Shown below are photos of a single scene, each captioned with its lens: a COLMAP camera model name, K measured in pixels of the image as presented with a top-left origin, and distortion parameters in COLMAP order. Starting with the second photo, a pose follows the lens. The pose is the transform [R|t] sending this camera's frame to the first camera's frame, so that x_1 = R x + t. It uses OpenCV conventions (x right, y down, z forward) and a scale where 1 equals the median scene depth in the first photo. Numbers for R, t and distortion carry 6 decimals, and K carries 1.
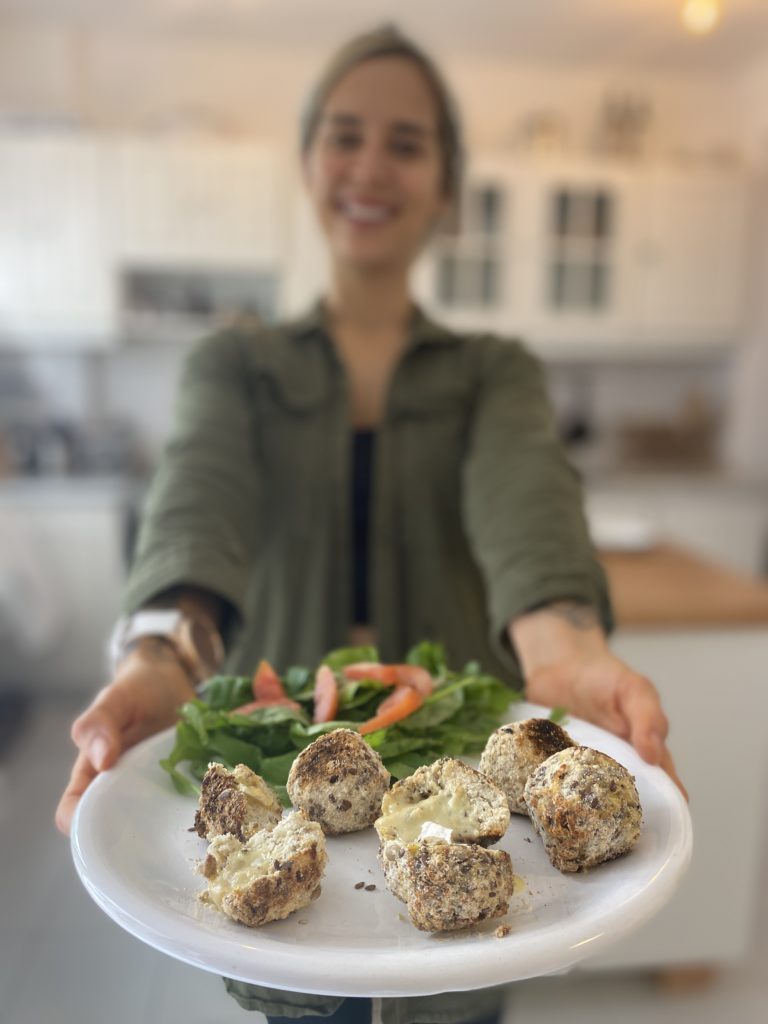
lens RADIAL K [[814.0, 0, 387.0], [0, 814.0, 513.2], [0, 0, 1]] dist [0.067216, -0.151194]
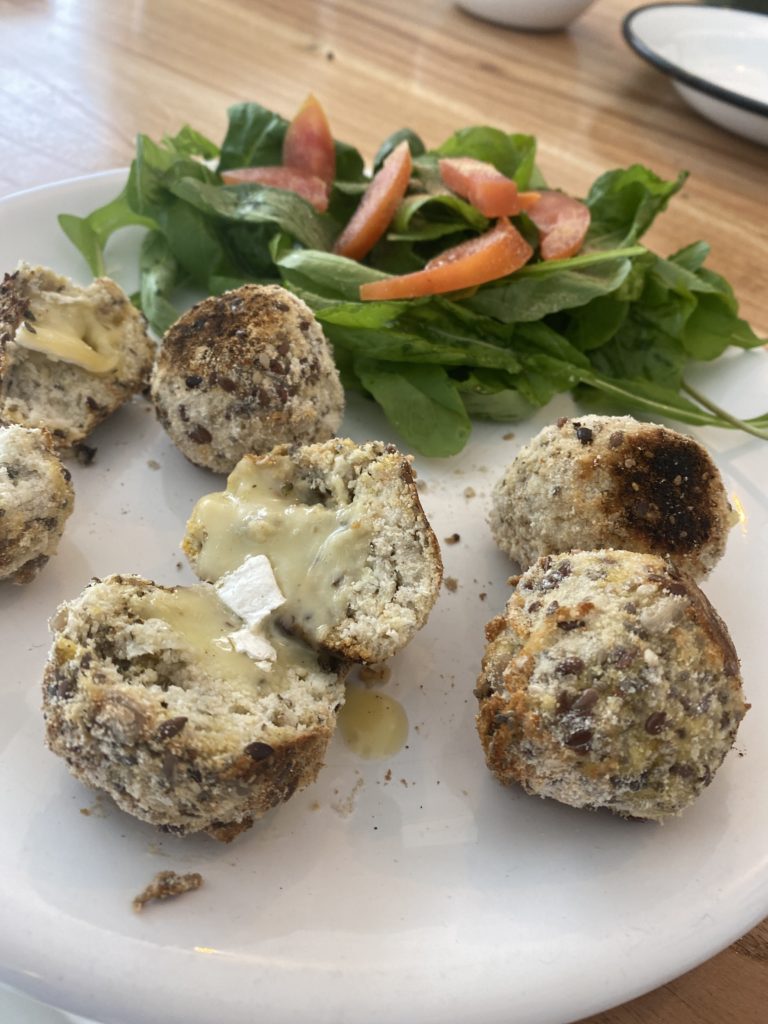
lens RADIAL K [[820.7, 0, 380.7], [0, 820.7, 489.3], [0, 0, 1]] dist [0.166450, -0.583561]
pose [[0.844949, 0.455974, -0.279553, 0.208904], [-0.197766, 0.751989, 0.628809, 0.028061], [0.496941, -0.476025, 0.725568, 0.654249]]
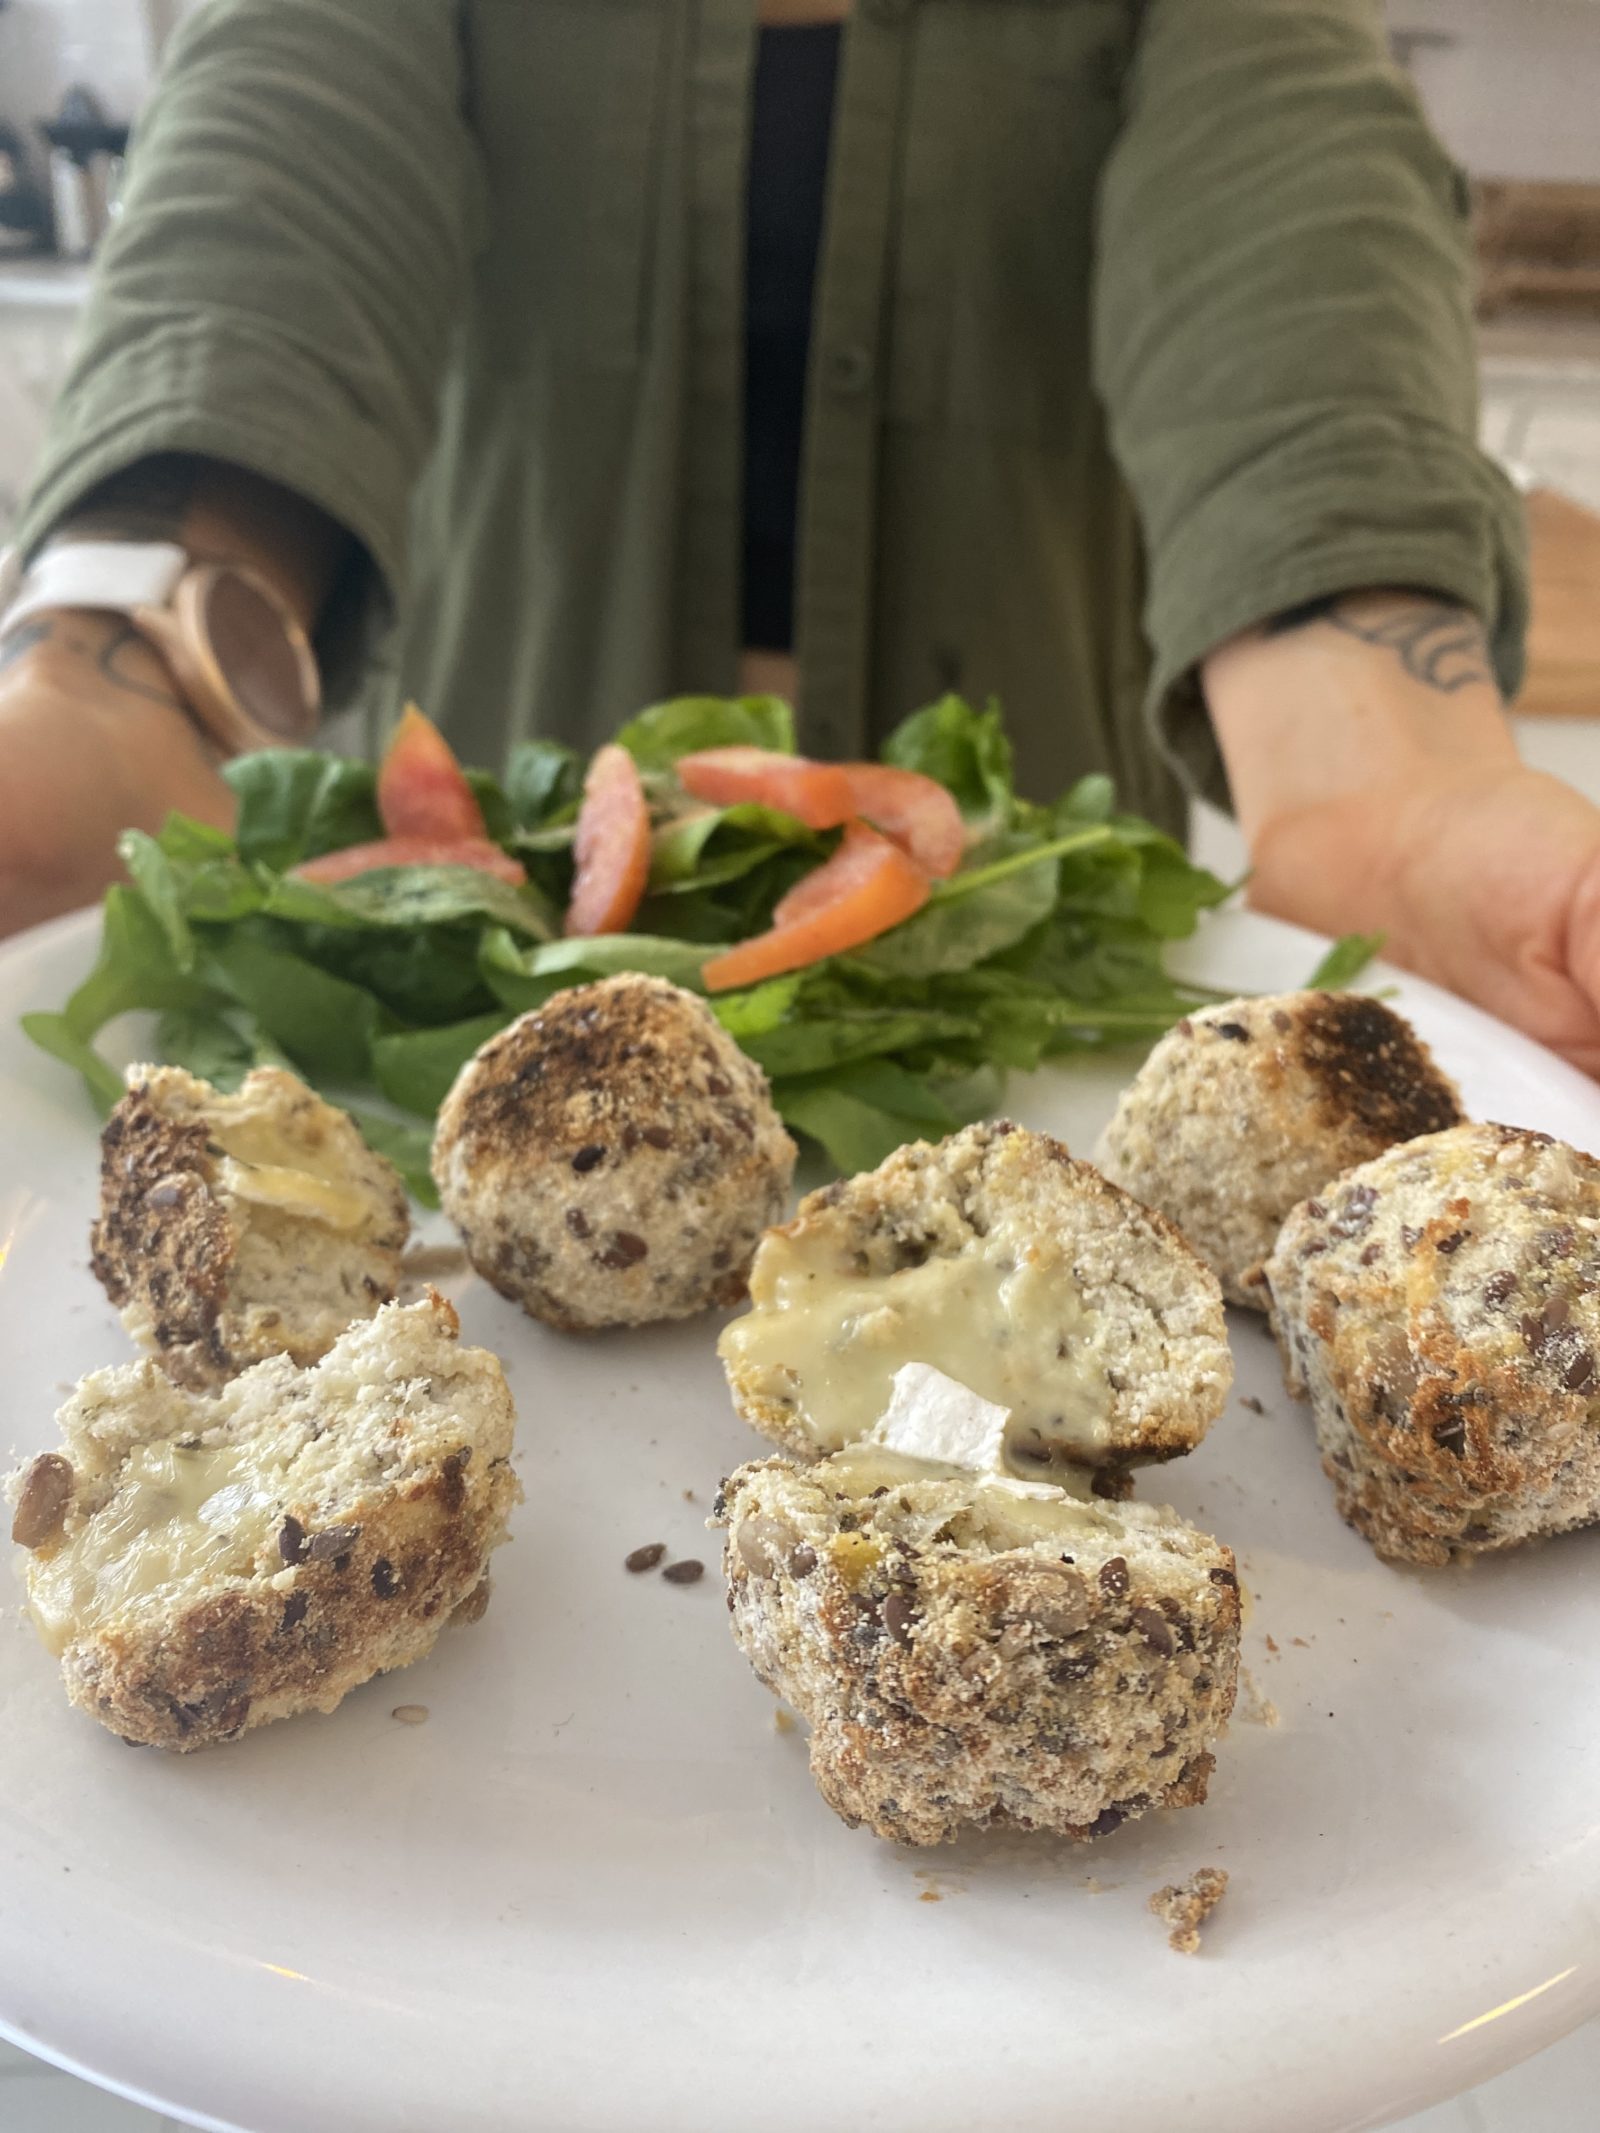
lens RADIAL K [[1709.4, 0, 793.1], [0, 1709.4, 1019.2], [0, 0, 1]] dist [0.166450, -0.583561]
pose [[0.996356, 0.084661, -0.010317, 0.005803], [-0.076339, 0.939215, 0.334734, 0.082806], [0.038029, -0.332727, 0.942256, 0.476323]]
